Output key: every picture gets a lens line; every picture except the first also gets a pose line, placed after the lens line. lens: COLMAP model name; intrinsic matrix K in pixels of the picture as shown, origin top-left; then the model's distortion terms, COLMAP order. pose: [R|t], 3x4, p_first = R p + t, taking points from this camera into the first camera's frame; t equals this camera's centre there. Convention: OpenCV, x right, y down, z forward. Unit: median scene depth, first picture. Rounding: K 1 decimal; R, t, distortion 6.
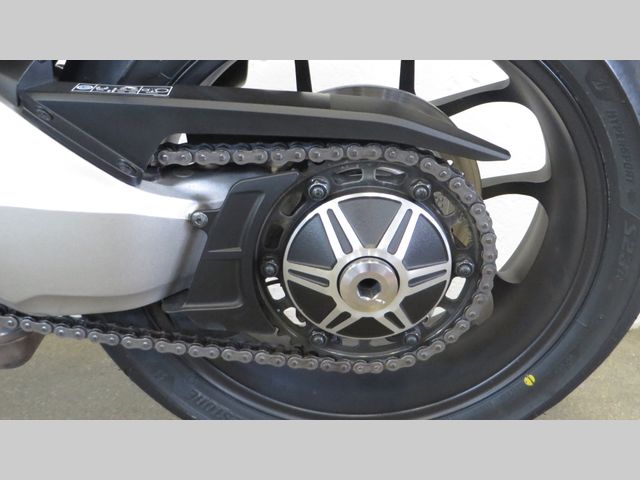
lens RADIAL K [[787.1, 0, 320.9], [0, 787.1, 240.2], [0, 0, 1]] dist [-0.002911, 0.000000]
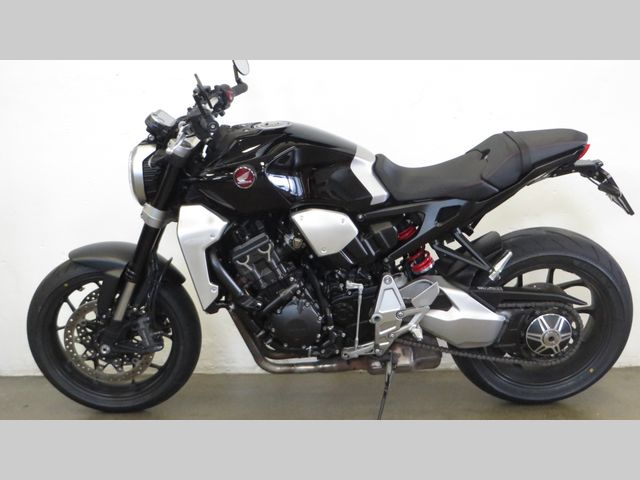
lens RADIAL K [[787.1, 0, 319.1], [0, 787.1, 240.3], [0, 0, 1]] dist [-0.002911, 0.000000]
pose [[0.999780, -0.004255, 0.020528, -1.094688], [0.007003, 0.990727, -0.135685, 0.091556], [-0.019760, 0.135799, 0.990539, -2.691360]]
